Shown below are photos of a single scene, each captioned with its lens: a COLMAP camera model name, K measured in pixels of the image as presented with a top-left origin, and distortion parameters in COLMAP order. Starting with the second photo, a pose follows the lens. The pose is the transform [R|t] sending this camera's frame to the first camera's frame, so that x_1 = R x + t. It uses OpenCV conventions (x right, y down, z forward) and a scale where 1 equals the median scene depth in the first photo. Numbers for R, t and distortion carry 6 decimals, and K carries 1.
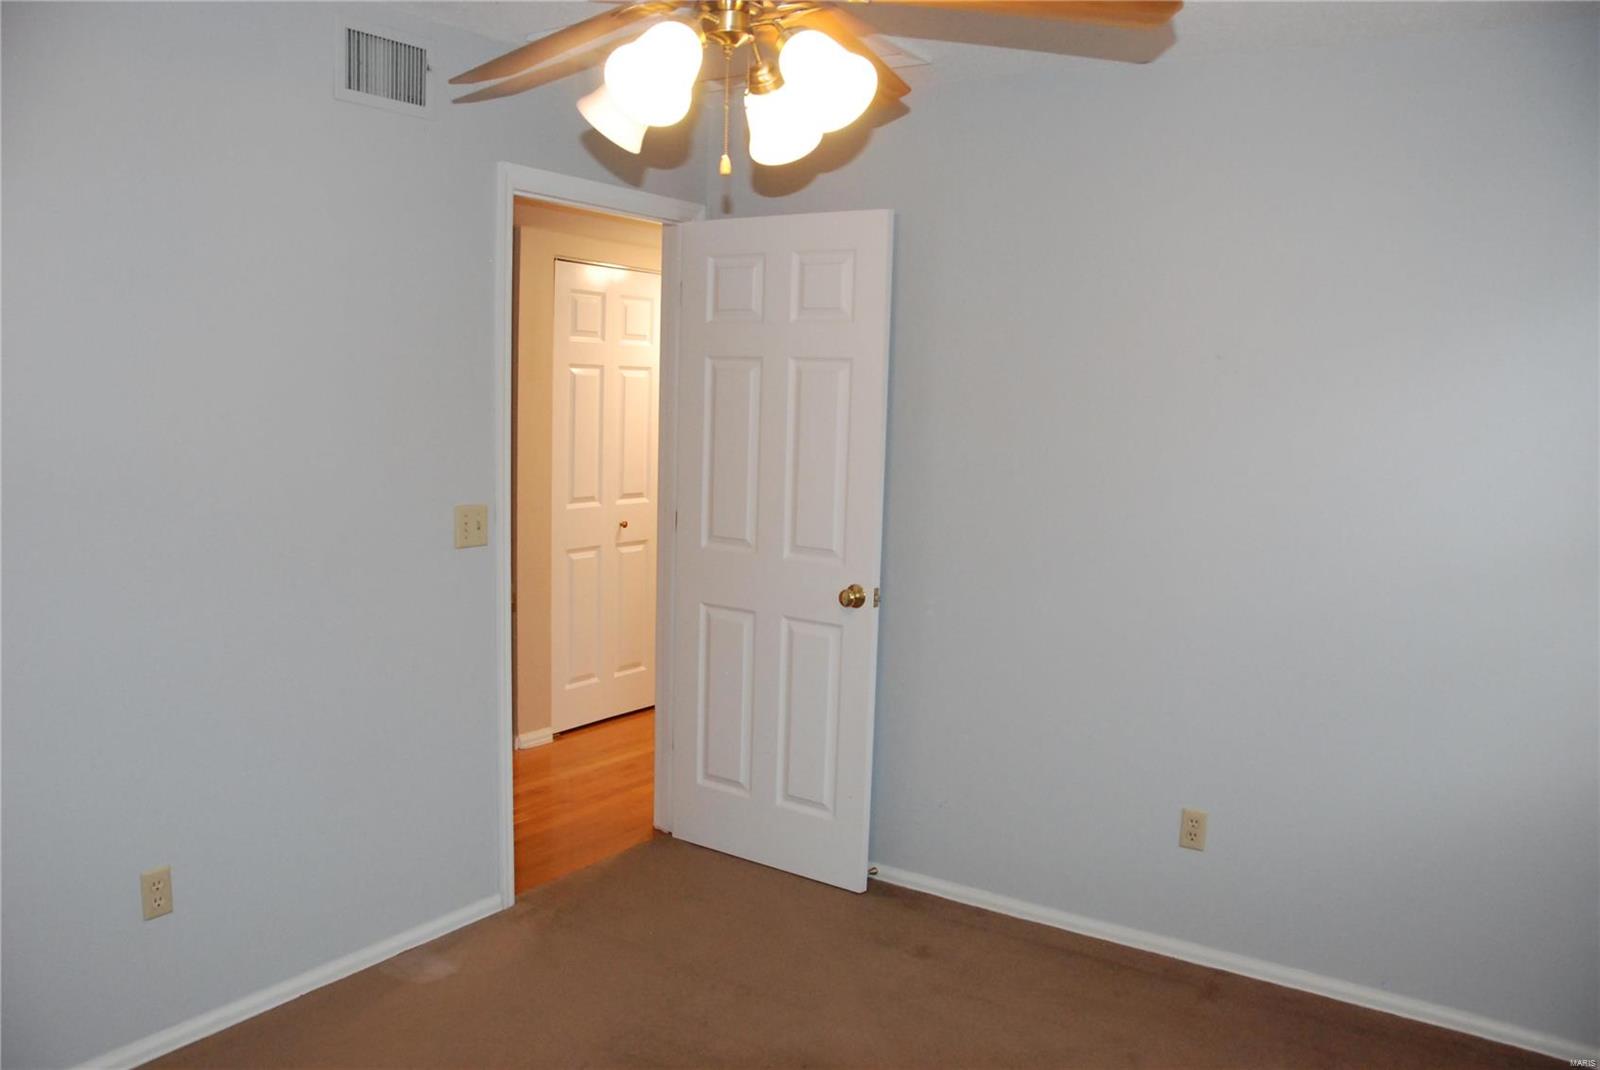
lens RADIAL K [[1278.5, 0, 801.0], [0, 1278.5, 540.1], [0, 0, 1]] dist [-0.097624, 0.027873]
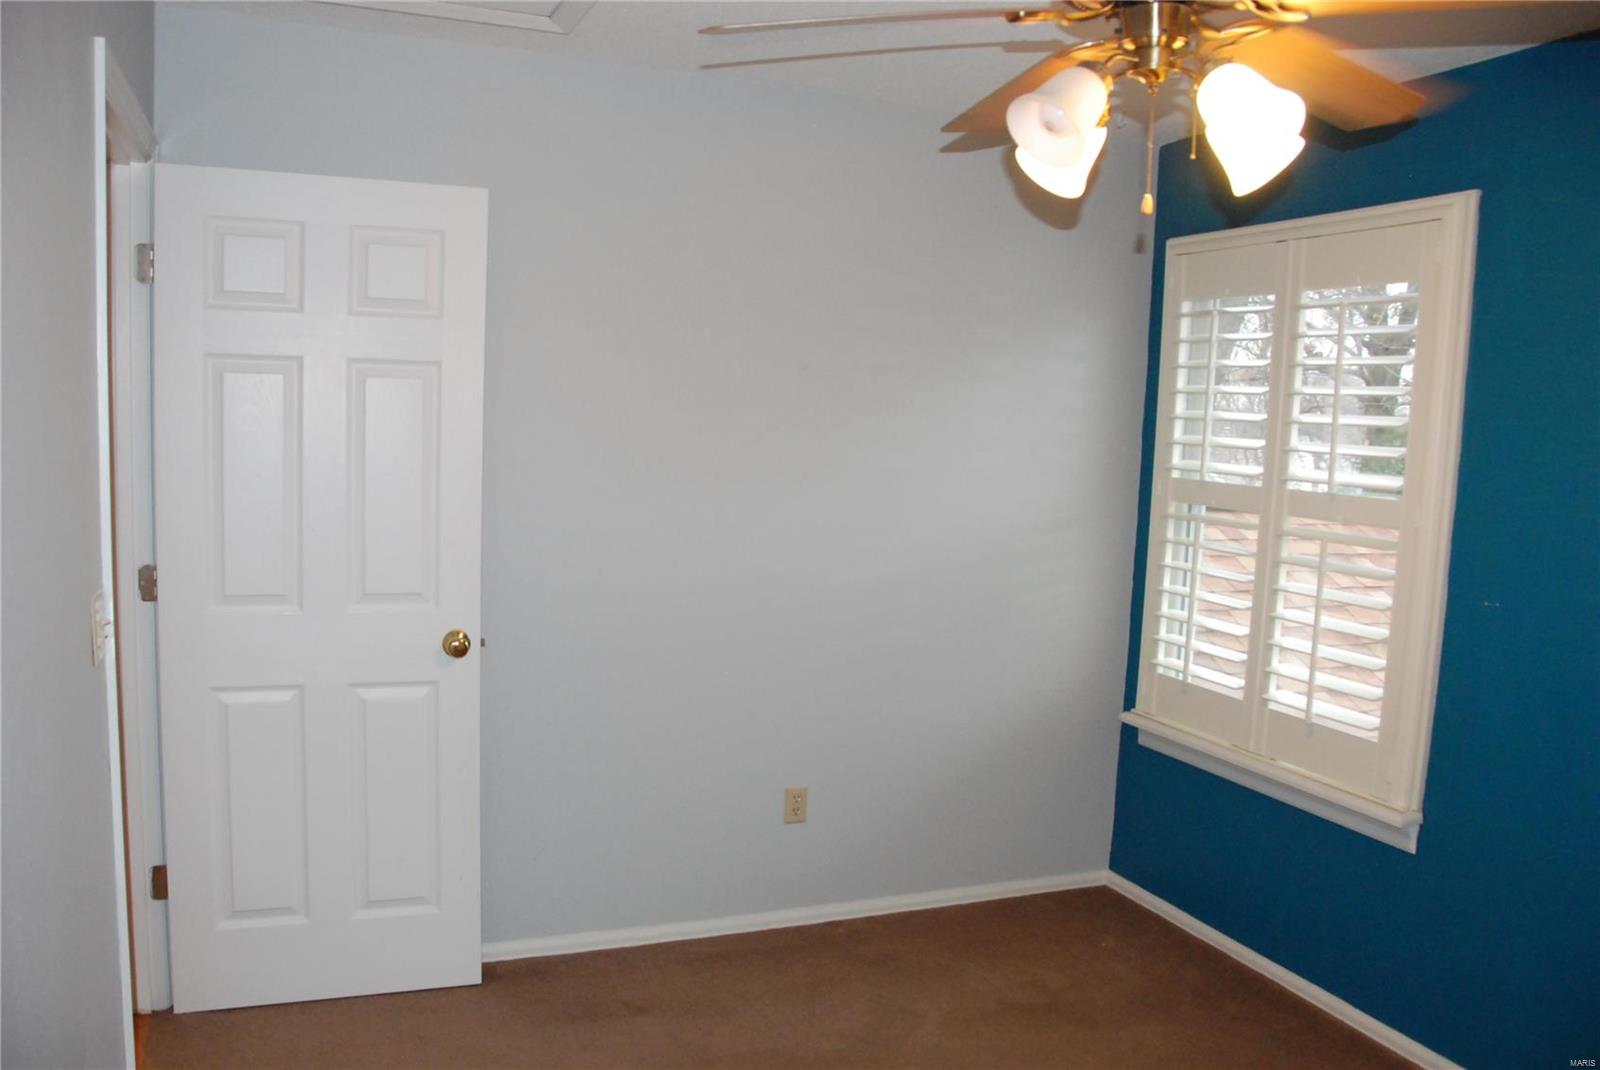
lens RADIAL K [[1278.5, 0, 800.8], [0, 1278.5, 531.5], [0, 0, 1]] dist [-0.097624, 0.027873]
pose [[0.571009, -0.093583, 0.815593, -0.549007], [0.082419, 0.994997, 0.056465, -0.064617], [-0.816796, 0.034979, 0.575865, 0.351954]]
